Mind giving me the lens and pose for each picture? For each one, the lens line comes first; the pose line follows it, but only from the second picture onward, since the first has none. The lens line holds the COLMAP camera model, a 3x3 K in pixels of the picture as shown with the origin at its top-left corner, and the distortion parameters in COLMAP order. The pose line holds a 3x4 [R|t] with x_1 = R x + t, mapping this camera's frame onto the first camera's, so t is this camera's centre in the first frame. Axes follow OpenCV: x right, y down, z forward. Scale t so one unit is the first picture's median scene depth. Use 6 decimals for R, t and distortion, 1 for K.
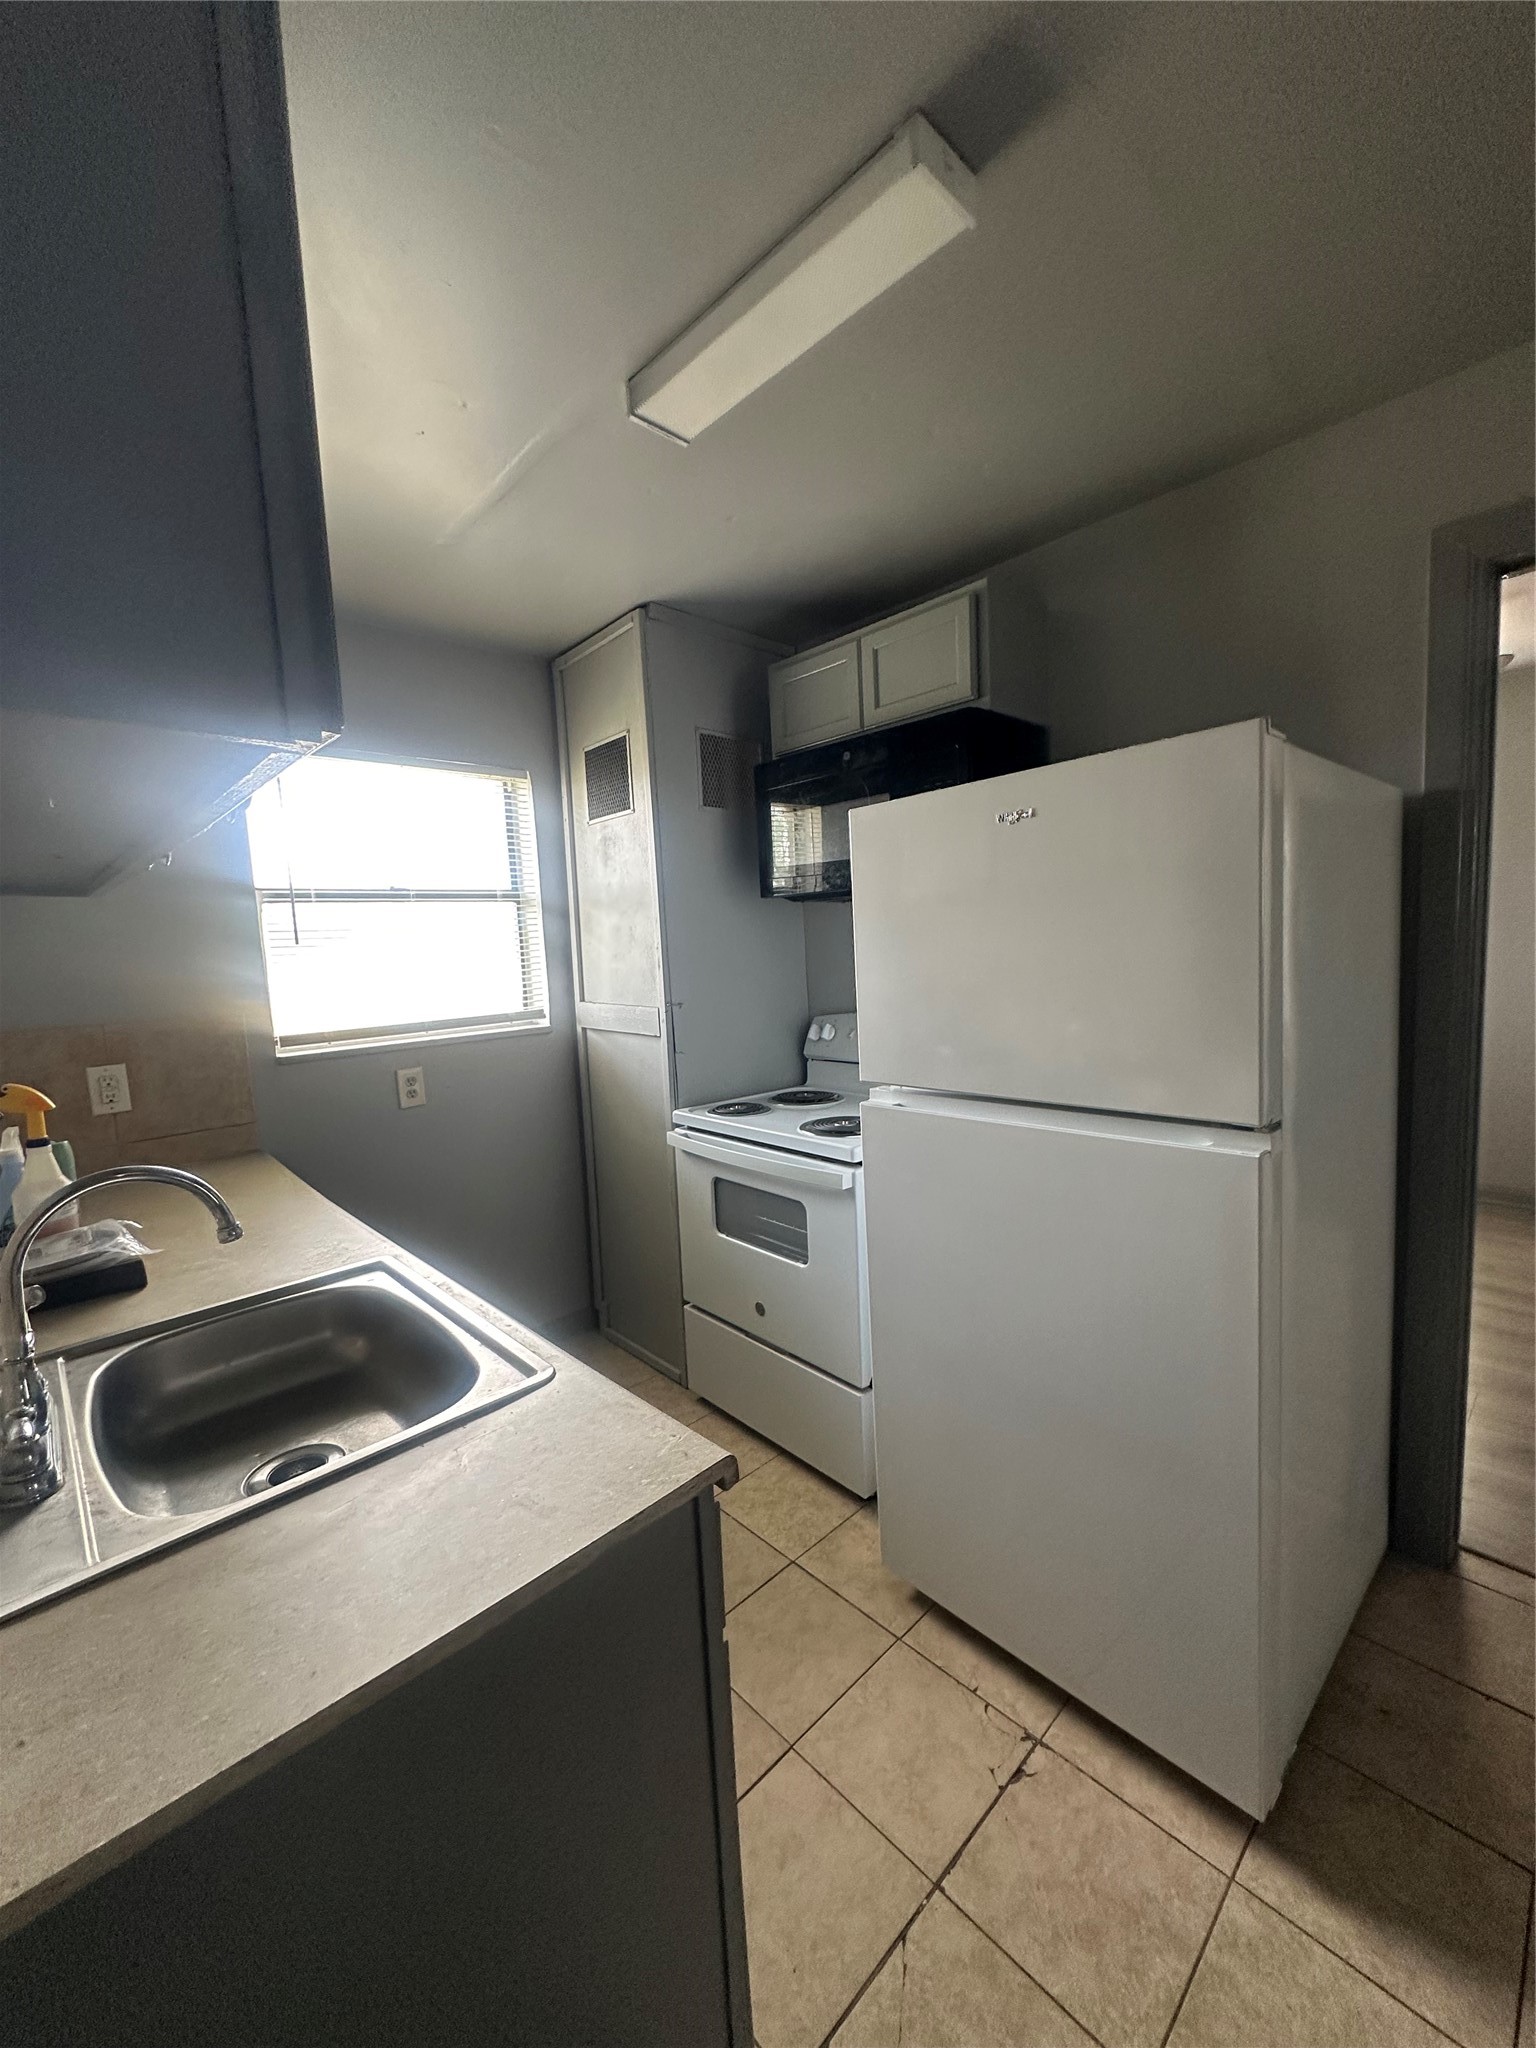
lens RADIAL K [[814.8, 0, 774.0], [0, 814.8, 1023.7], [0, 0, 1]] dist [0.000208, -0.000263]
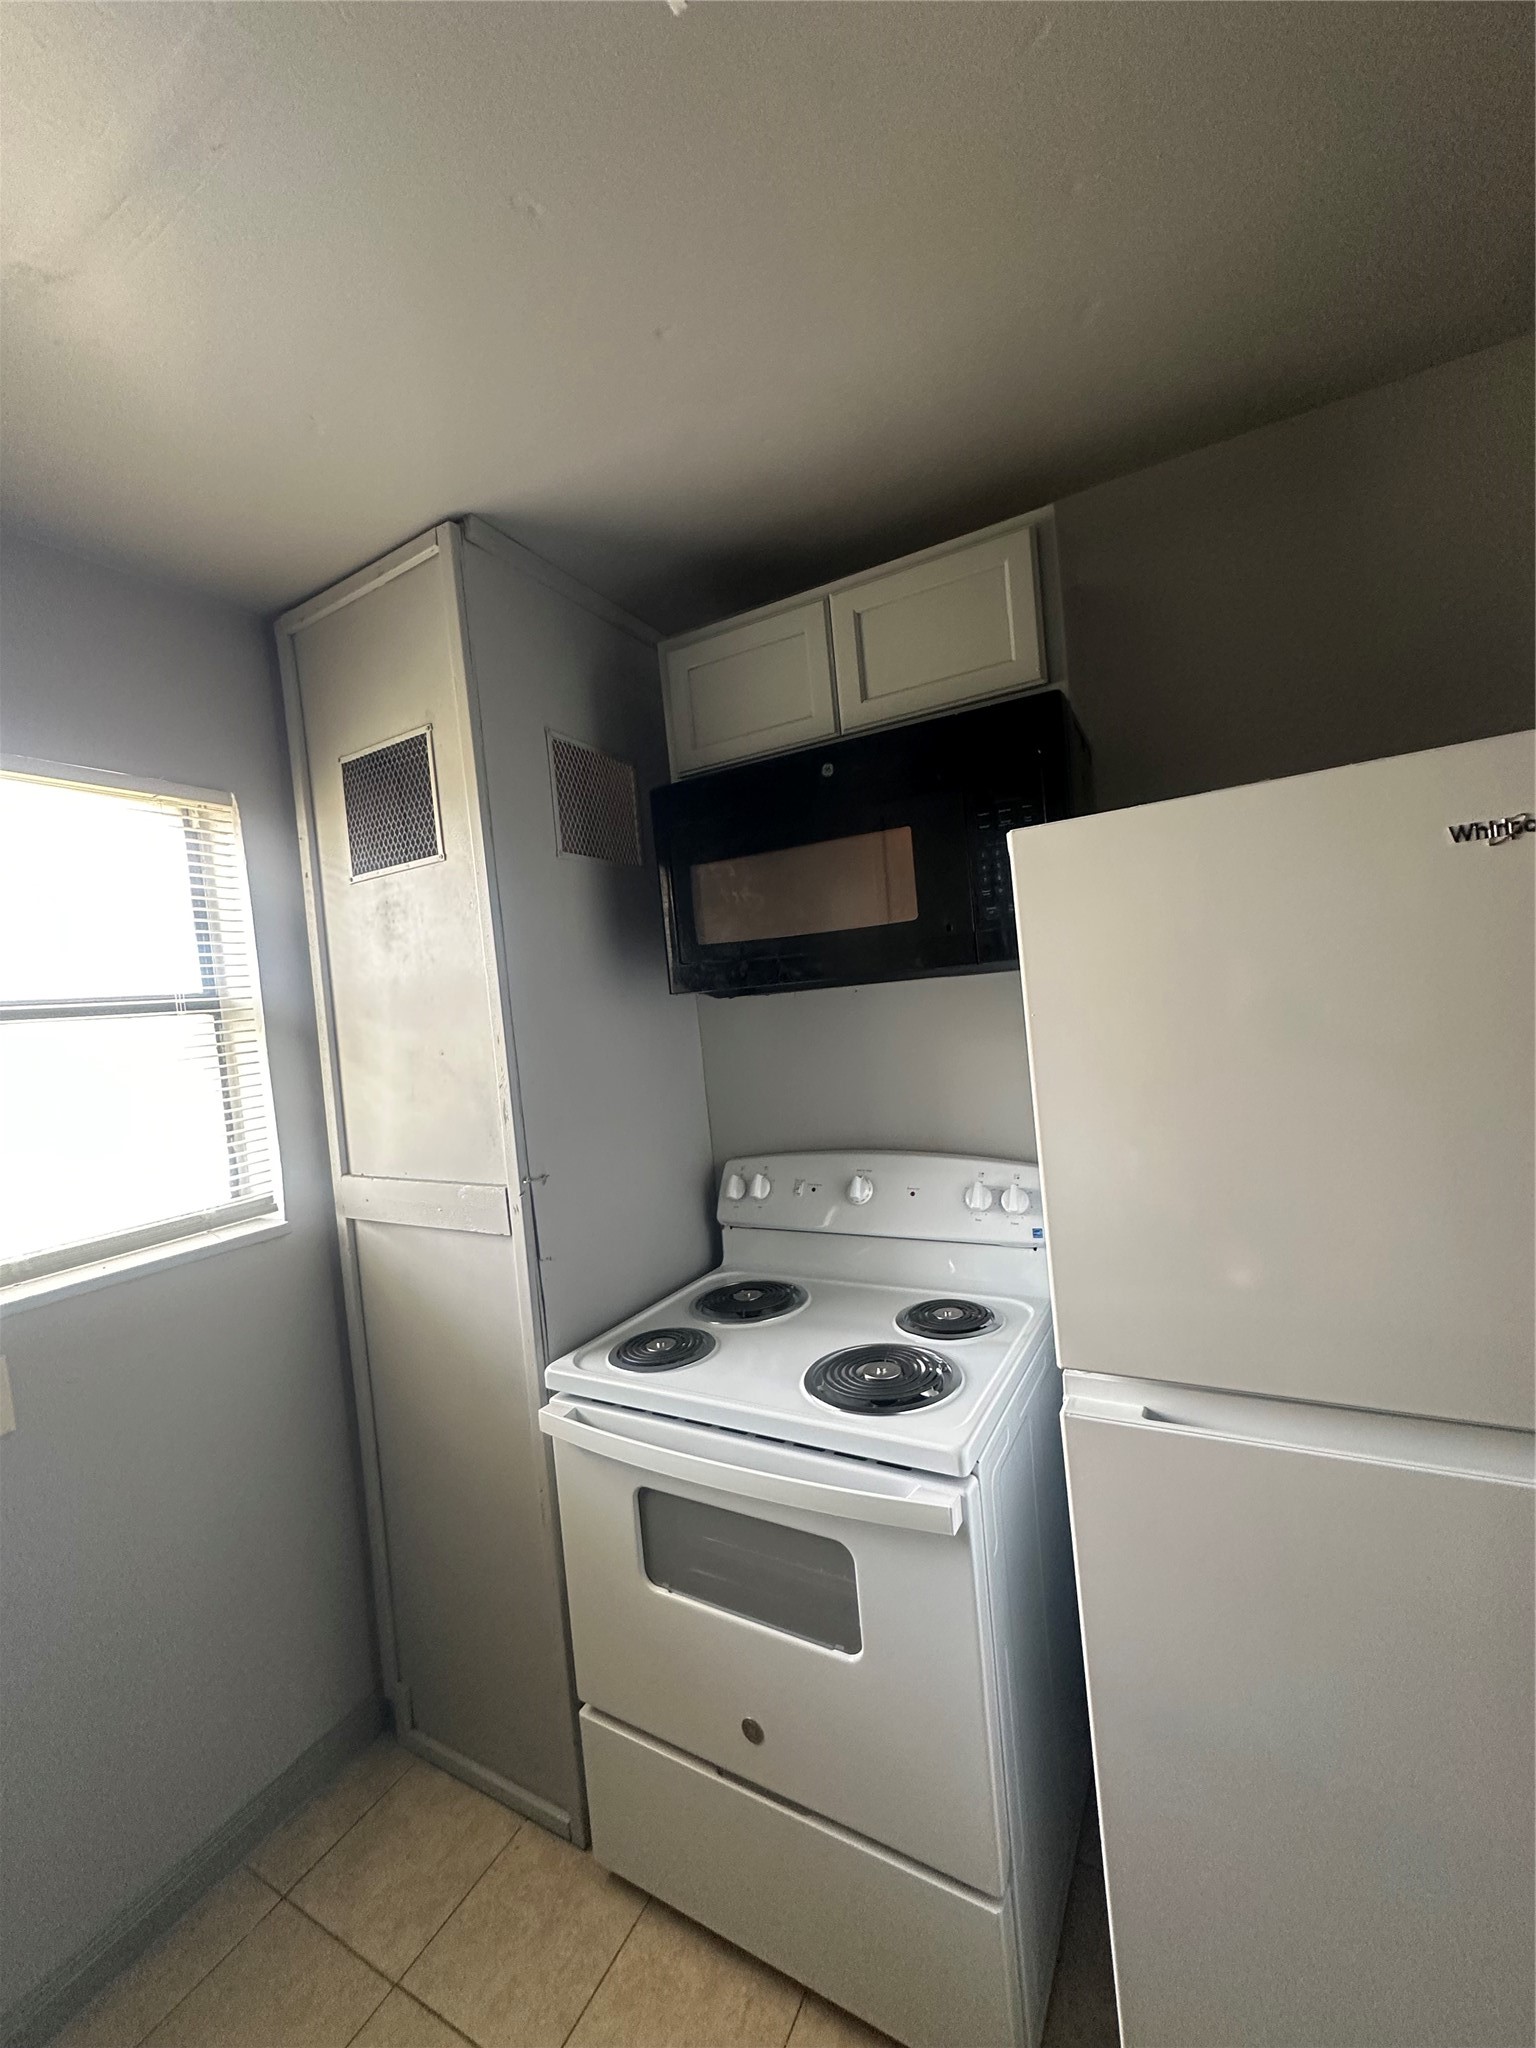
lens RADIAL K [[814.8, 0, 771.9], [0, 814.8, 1020.8], [0, 0, 1]] dist [0.000208, -0.000263]
pose [[0.948975, -0.049272, 0.311479, -0.135024], [0.078357, 0.993584, -0.081555, -0.074537], [-0.305462, 0.101800, 0.946747, 0.371443]]
